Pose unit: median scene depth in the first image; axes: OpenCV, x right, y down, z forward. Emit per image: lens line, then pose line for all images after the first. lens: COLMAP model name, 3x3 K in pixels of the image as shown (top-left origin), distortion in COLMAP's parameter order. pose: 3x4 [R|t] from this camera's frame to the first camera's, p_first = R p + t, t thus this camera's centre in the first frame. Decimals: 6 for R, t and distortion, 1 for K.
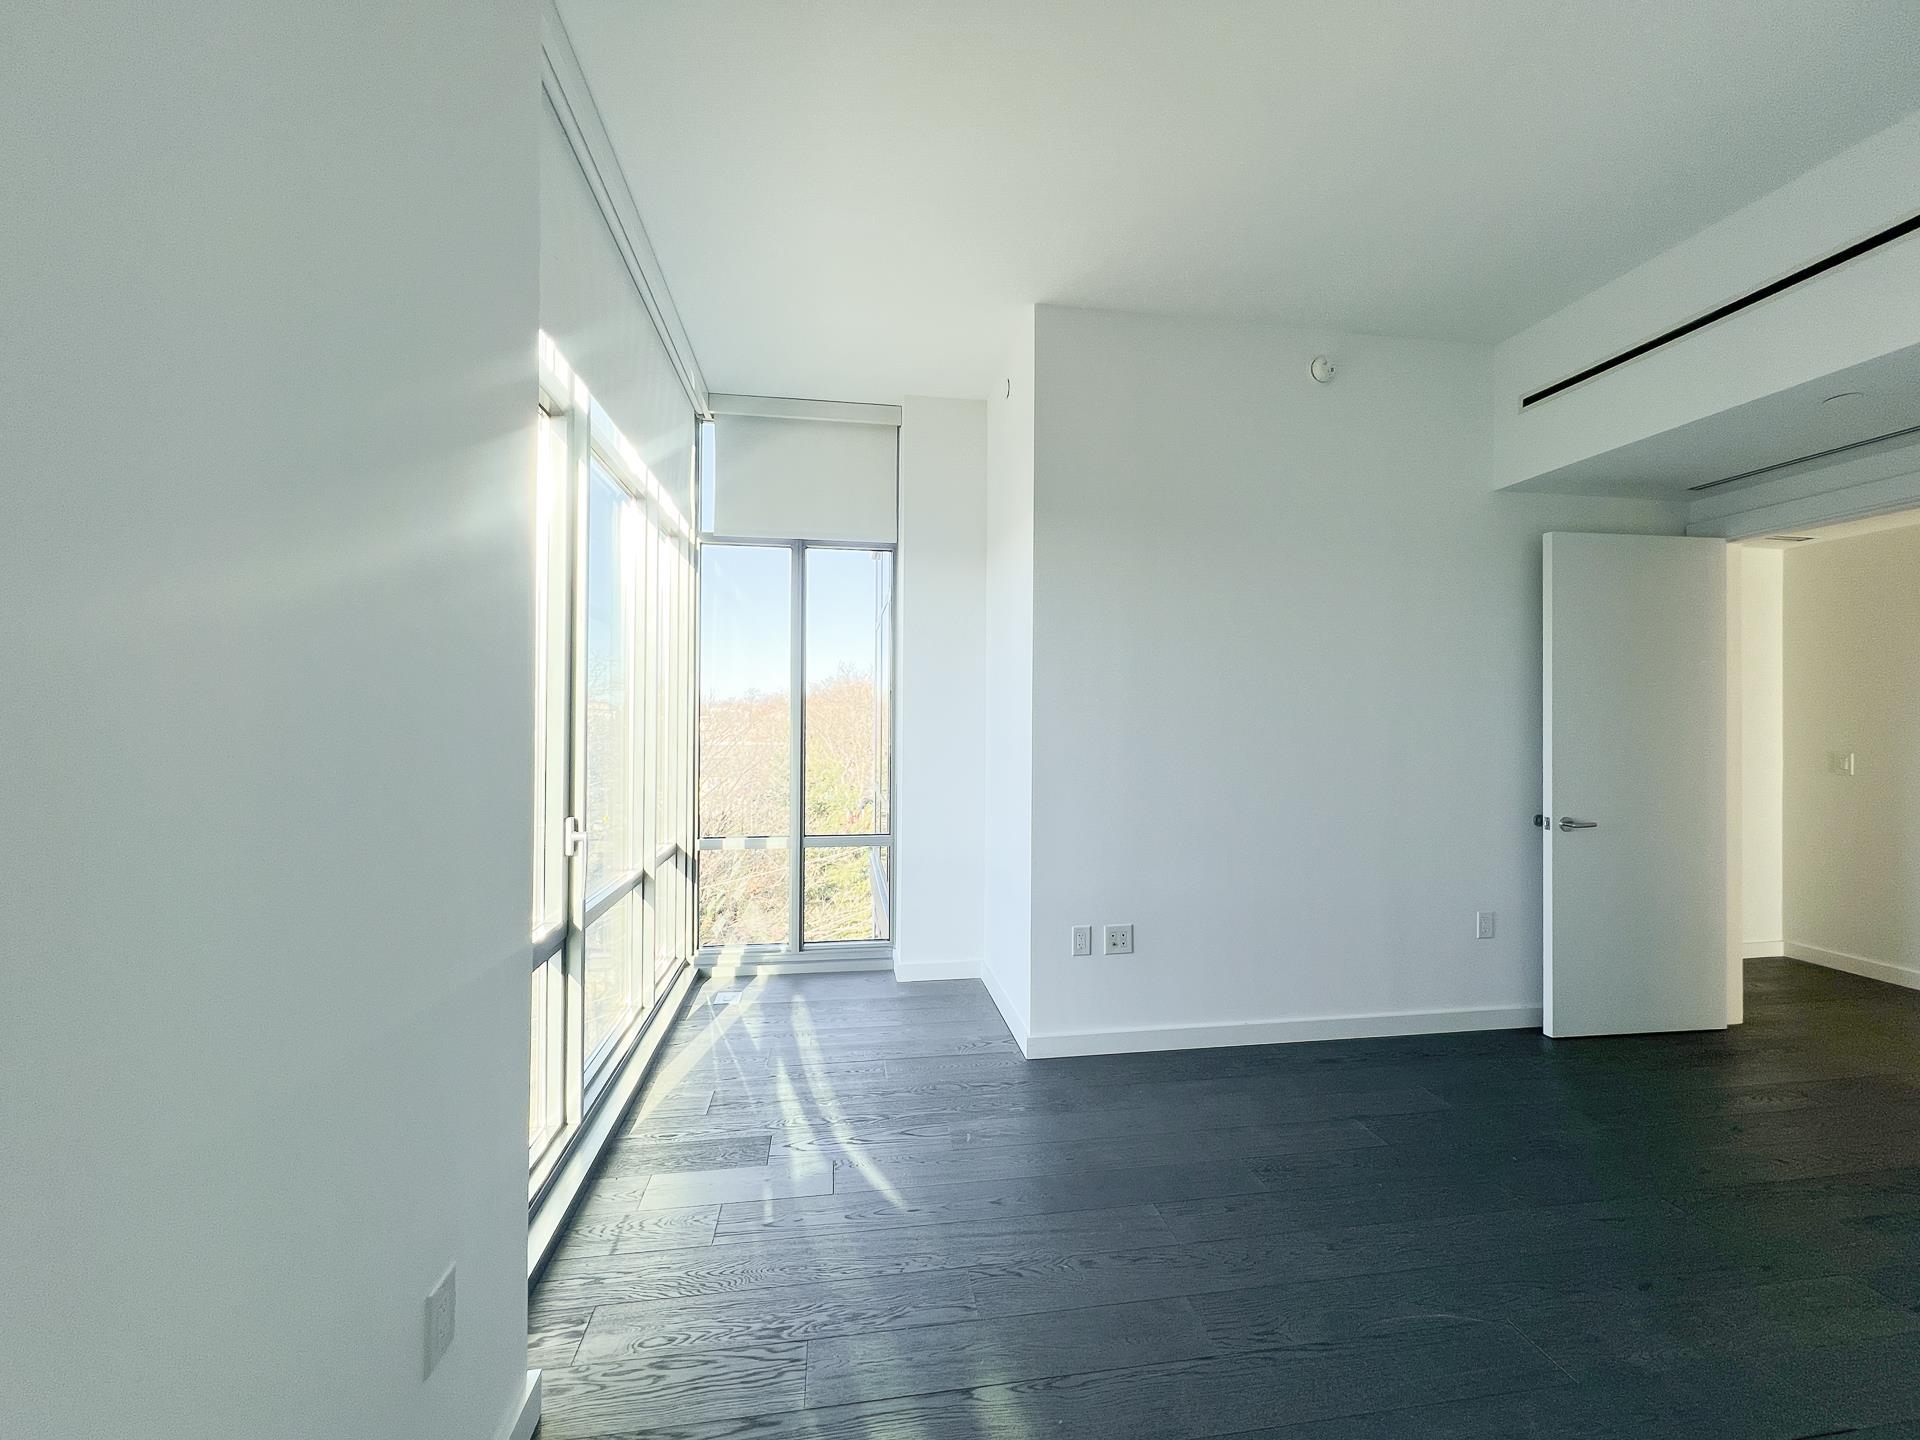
lens RADIAL K [[781.1, 0, 965.7], [0, 781.1, 722.3], [0, 0, 1]] dist [-0.000213, 0.000720]
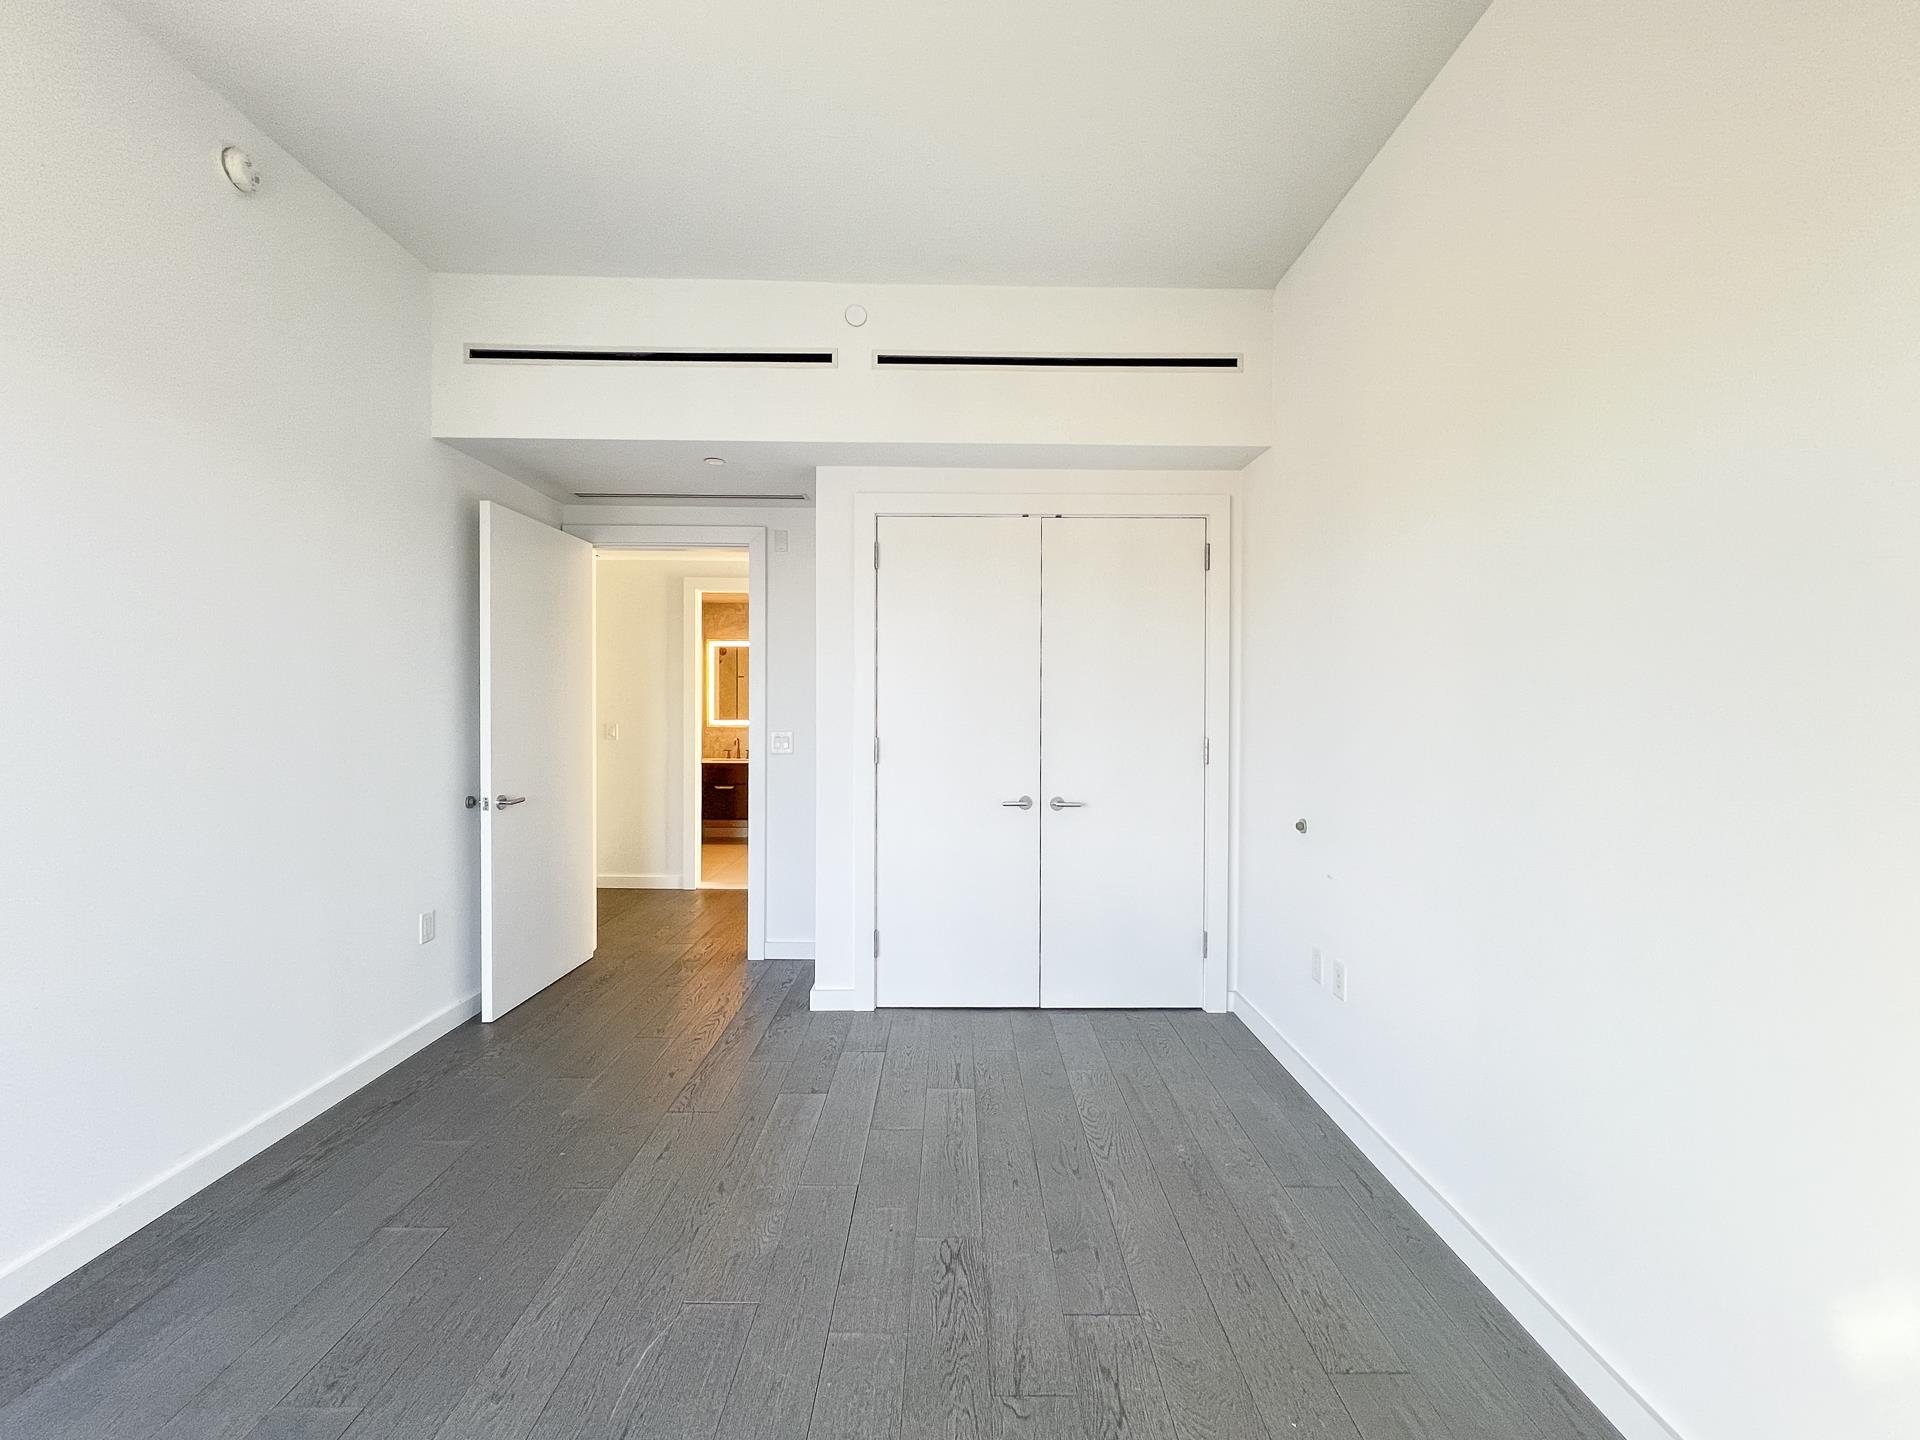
lens RADIAL K [[781.1, 0, 975.7], [0, 781.1, 720.2], [0, 0, 1]] dist [-0.000213, 0.000720]
pose [[0.154374, -0.020835, 0.987793, -0.112293], [-0.007867, 0.999720, 0.022316, -0.000224], [-0.987981, -0.011216, 0.154167, 0.256313]]
